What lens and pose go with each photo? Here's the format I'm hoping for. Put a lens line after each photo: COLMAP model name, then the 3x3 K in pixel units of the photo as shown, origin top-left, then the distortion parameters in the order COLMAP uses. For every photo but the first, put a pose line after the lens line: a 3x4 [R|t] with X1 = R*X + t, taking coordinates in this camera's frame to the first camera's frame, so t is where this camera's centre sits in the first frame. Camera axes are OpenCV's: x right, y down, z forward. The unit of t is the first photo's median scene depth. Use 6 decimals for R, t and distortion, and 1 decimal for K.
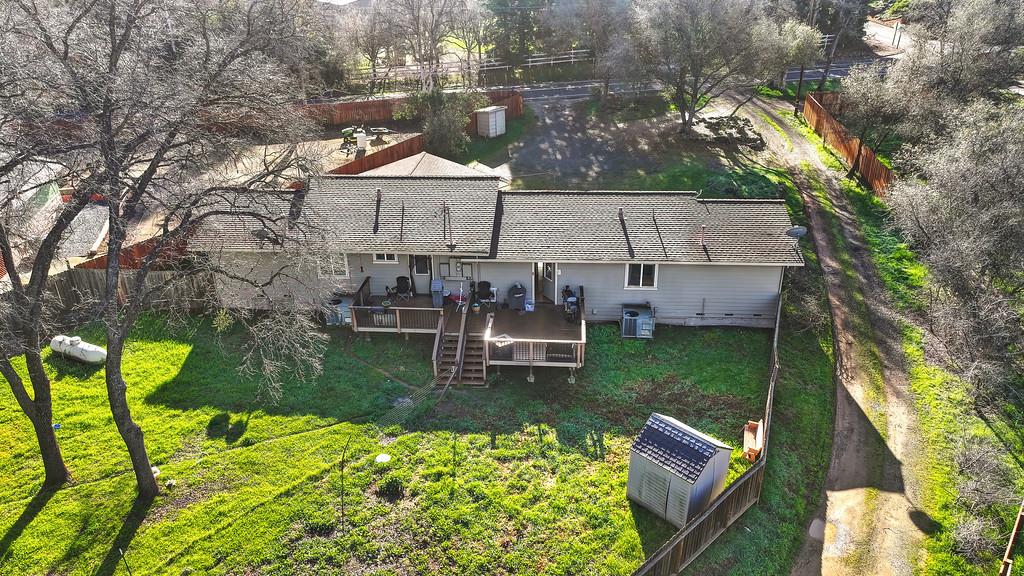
lens RADIAL K [[720.1, 0, 512.0], [0, 720.1, 288.0], [0, 0, 1]] dist [0.006543, 0.003151]
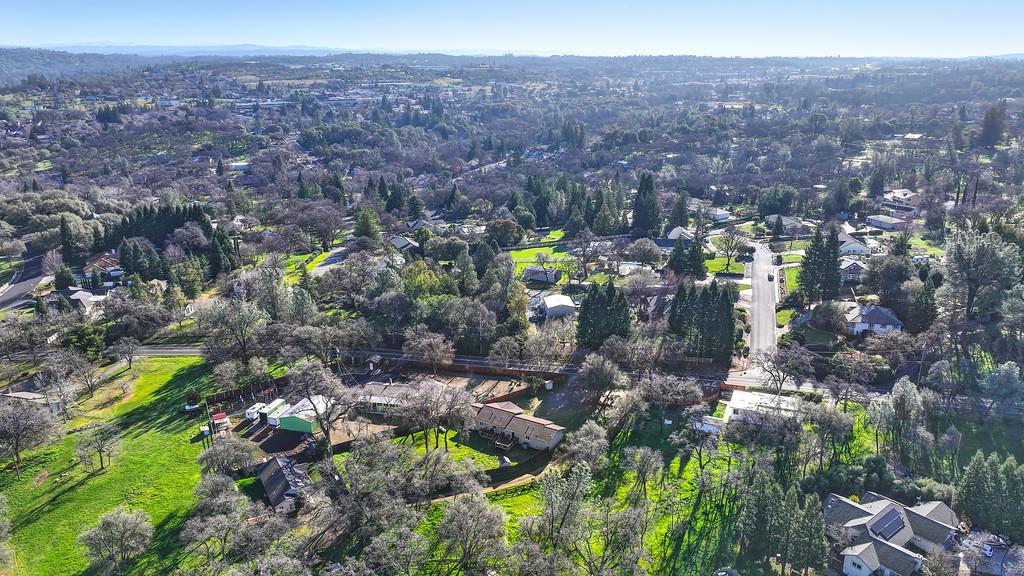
lens RADIAL K [[743.3, 0, 509.6], [0, 743.3, 329.8], [0, 0, 1]] dist [0.006504, -0.000746]
pose [[0.883793, 0.169598, -0.436057, 2.513309], [-0.191428, 0.981487, -0.006249, -0.804592], [0.426924, 0.088997, 0.899897, -4.506906]]
